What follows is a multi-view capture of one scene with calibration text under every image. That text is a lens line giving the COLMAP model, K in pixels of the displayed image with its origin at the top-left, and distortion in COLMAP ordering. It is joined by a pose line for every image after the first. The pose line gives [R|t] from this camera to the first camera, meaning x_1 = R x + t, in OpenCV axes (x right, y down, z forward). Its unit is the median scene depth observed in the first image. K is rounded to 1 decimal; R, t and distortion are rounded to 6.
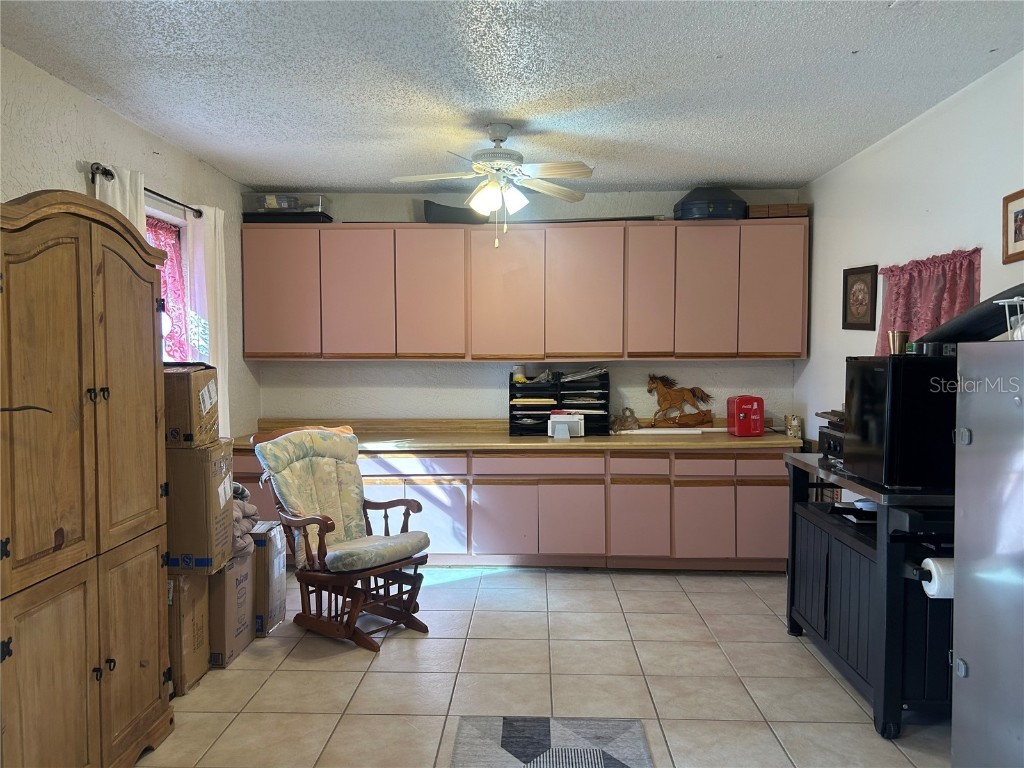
lens RADIAL K [[779.8, 0, 512.9], [0, 779.8, 388.8], [0, 0, 1]] dist [0.031366, -0.042294]
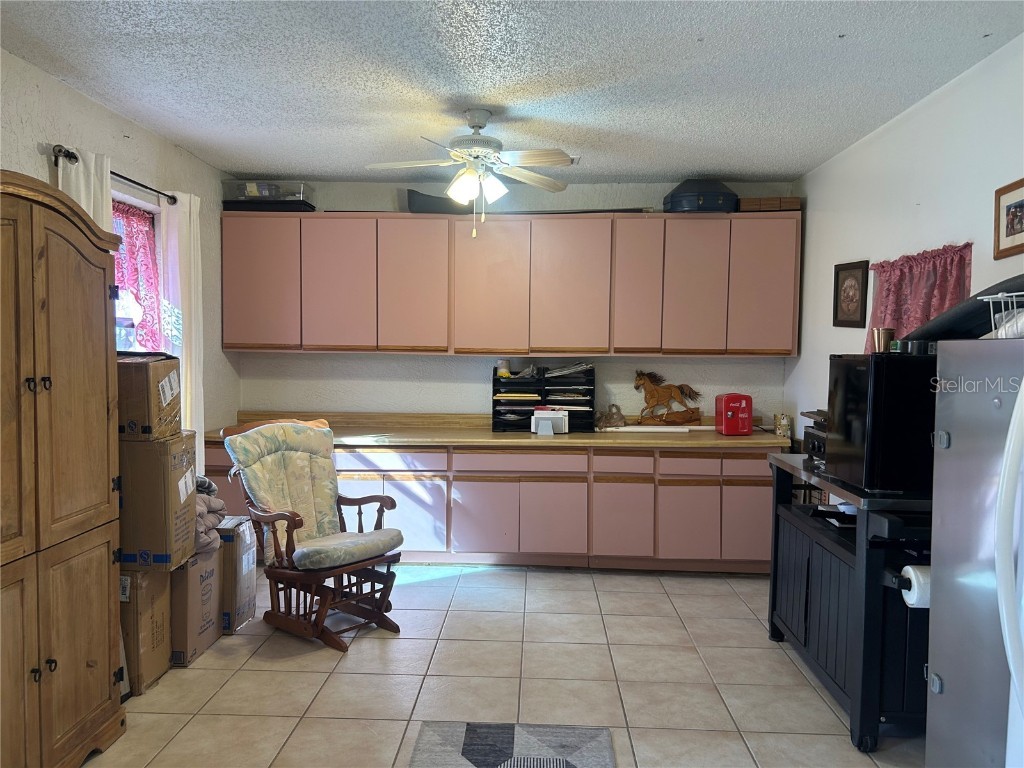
lens RADIAL K [[779.8, 0, 512.9], [0, 779.8, 388.8], [0, 0, 1]] dist [0.031366, -0.042294]
pose [[0.999908, 0.012295, -0.005704, 0.035625], [-0.012256, 0.999902, 0.006705, -0.000332], [0.005786, -0.006634, 0.999961, 0.029257]]
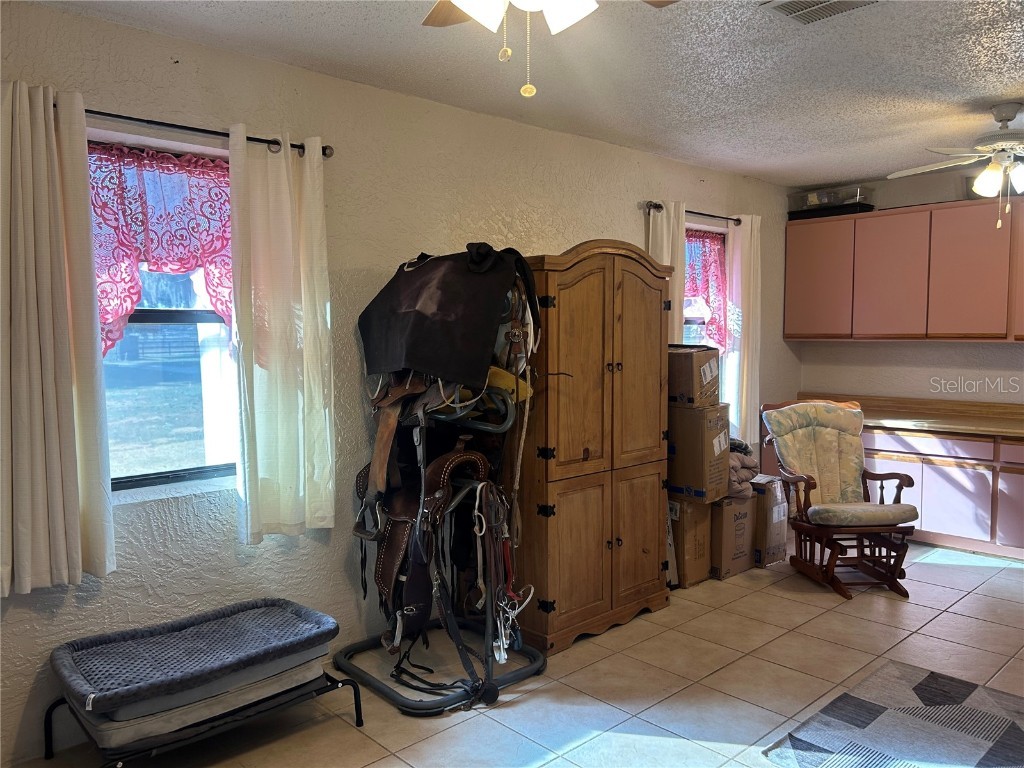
lens RADIAL K [[796.2, 0, 486.3], [0, 796.2, 386.4], [0, 0, 1]] dist [0.033411, -0.006501]
pose [[0.691973, 0.045988, -0.720457, 0.279728], [-0.024980, 0.998897, 0.039770, -0.007012], [0.721491, -0.009522, 0.692359, -0.180510]]
